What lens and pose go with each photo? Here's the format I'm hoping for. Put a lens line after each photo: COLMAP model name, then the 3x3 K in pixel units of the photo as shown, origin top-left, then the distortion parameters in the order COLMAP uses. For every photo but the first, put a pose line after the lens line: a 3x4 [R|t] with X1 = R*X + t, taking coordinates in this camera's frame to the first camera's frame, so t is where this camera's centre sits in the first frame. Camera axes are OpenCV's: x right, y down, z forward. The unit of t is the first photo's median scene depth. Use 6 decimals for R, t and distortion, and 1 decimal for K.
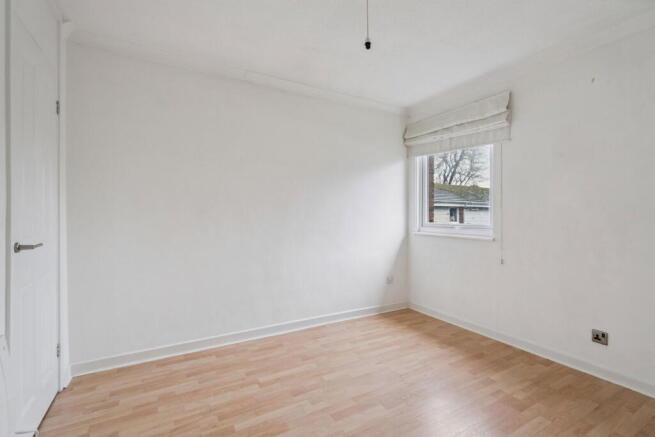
lens RADIAL K [[301.5, 0, 327.5], [0, 301.5, 218.5], [0, 0, 1]] dist [0.001564, 0.000163]
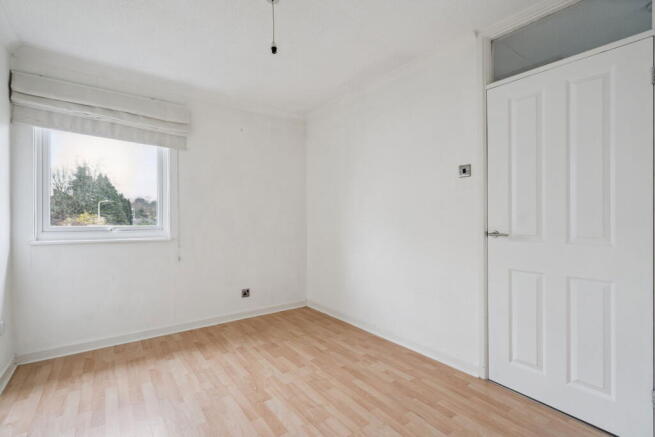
lens RADIAL K [[301.5, 0, 327.5], [0, 301.5, 218.5], [0, 0, 1]] dist [0.001564, 0.000163]
pose [[-0.116488, -0.006330, 0.993172, -0.571562], [0.008064, 0.999941, 0.007319, -0.005718], [-0.993159, 0.008862, -0.116430, 0.597808]]
